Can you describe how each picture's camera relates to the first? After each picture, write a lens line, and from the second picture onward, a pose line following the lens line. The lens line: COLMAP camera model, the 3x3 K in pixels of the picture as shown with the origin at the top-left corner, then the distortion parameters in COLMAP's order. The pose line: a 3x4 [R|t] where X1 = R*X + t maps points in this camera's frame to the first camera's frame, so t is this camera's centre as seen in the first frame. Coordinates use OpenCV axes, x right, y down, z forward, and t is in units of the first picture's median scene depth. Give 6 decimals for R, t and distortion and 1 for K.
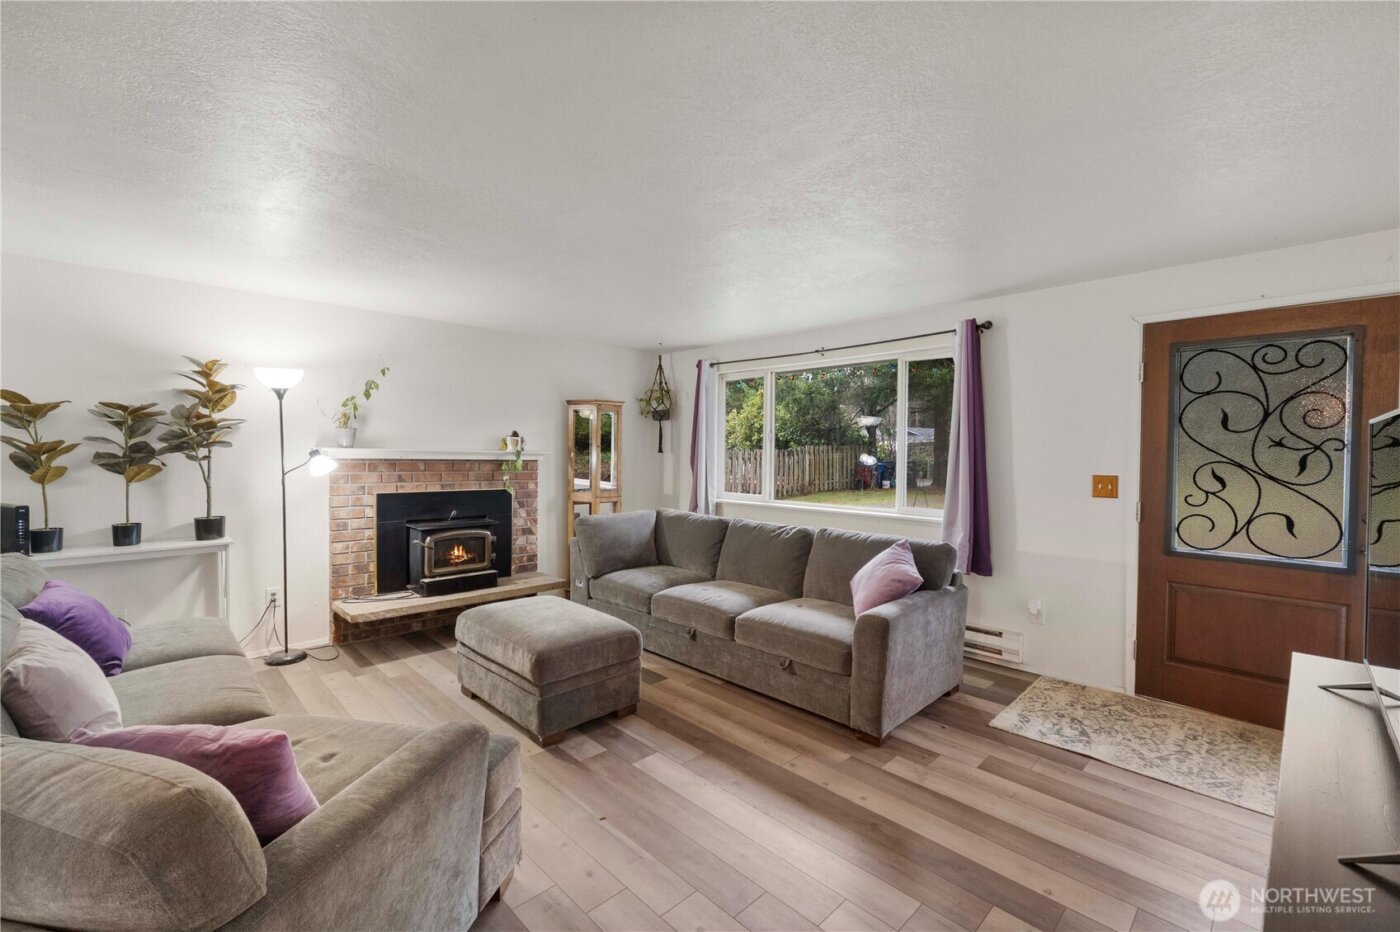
lens RADIAL K [[593.3, 0, 692.9], [0, 593.3, 461.0], [0, 0, 1]] dist [-0.009207, -0.000914]
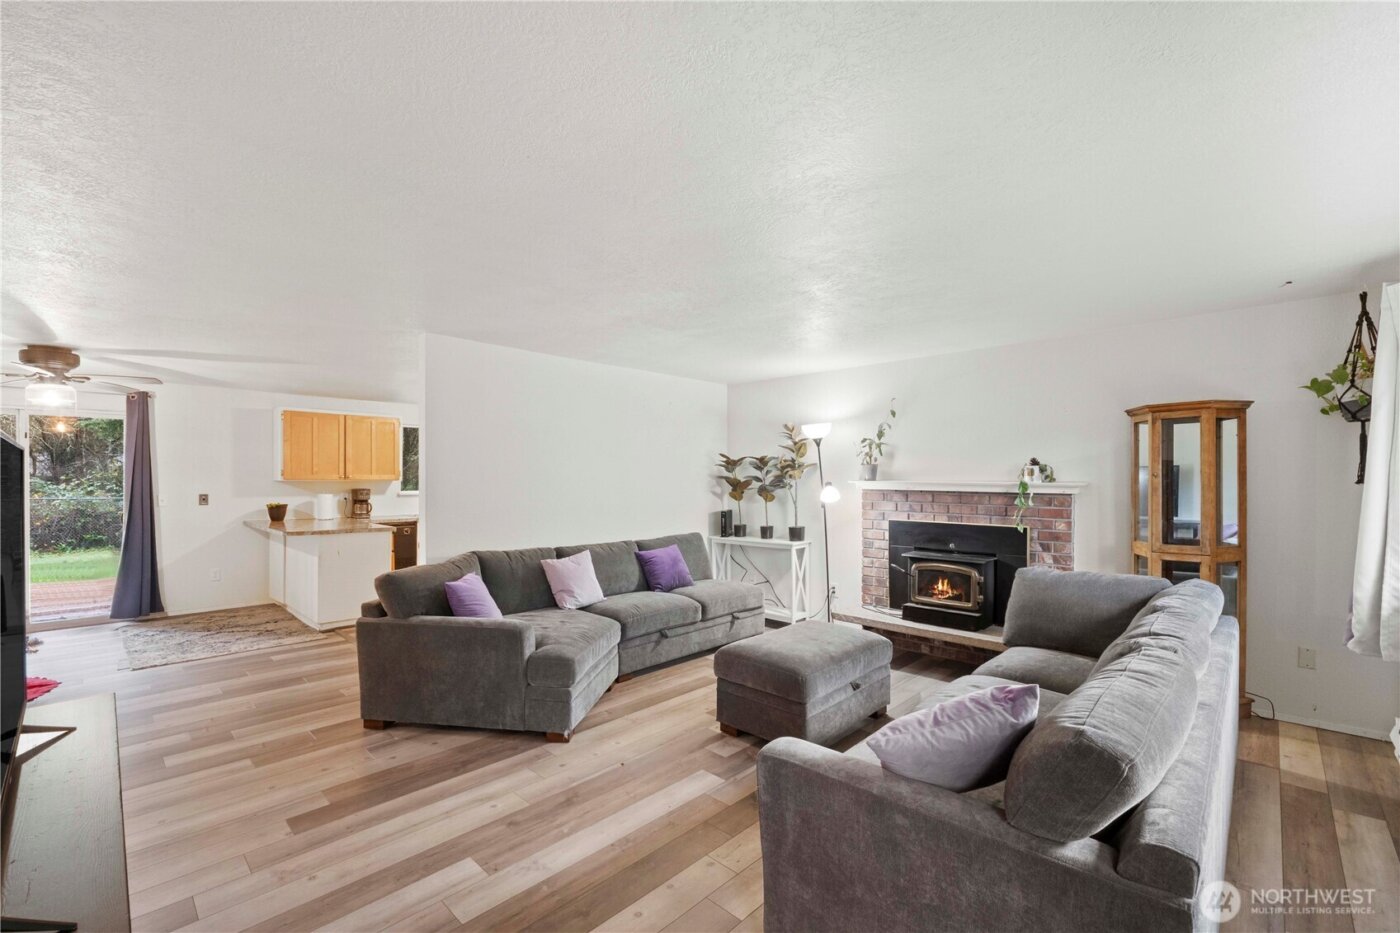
lens RADIAL K [[593.3, 0, 687.4], [0, 593.3, 480.9], [0, 0, 1]] dist [-0.009207, -0.000914]
pose [[0.017186, -0.006974, -0.999828, 0.608806], [-0.012315, 0.999898, -0.007186, -0.008031], [0.999776, 0.012436, 0.017098, 0.580597]]
